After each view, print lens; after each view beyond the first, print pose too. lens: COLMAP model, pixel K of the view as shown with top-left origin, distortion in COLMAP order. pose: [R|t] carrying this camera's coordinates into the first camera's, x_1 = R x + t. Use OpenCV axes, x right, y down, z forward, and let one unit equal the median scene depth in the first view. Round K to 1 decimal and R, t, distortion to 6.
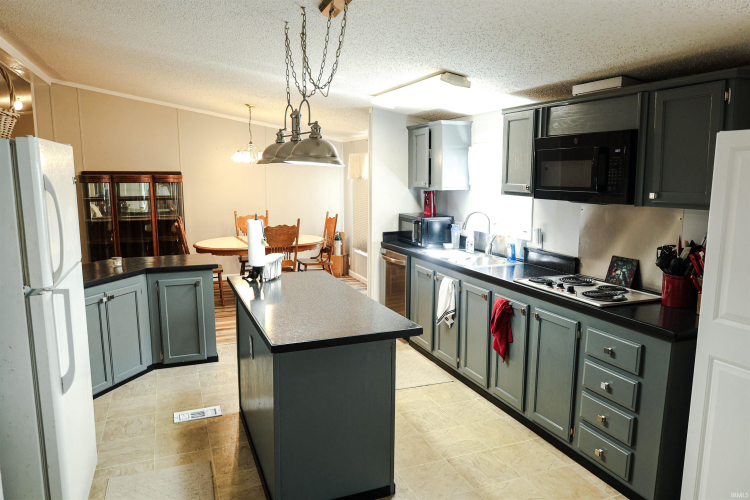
lens RADIAL K [[511.5, 0, 376.5], [0, 511.5, 250.4], [0, 0, 1]] dist [-0.019445, -0.001184]
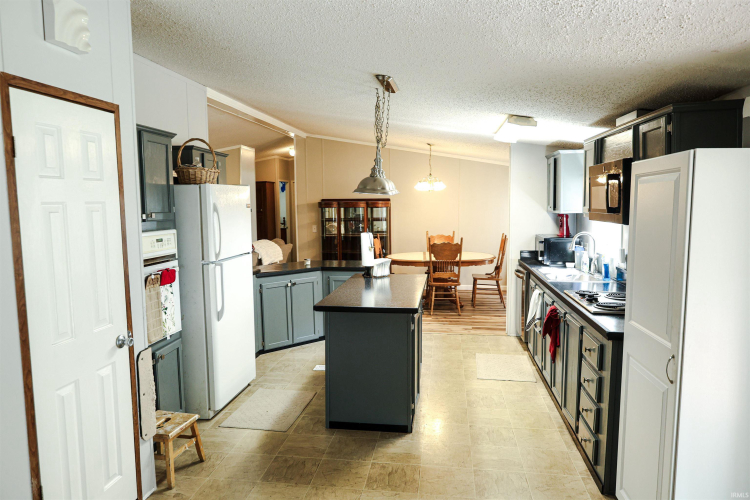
lens RADIAL K [[511.5, 0, 372.9], [0, 511.5, 251.2], [0, 0, 1]] dist [-0.019445, -0.001184]
pose [[0.861007, 0.038160, -0.507159, 0.418070], [-0.061969, 0.997623, -0.030141, 0.026553], [0.504804, 0.057380, 0.861325, -0.173925]]
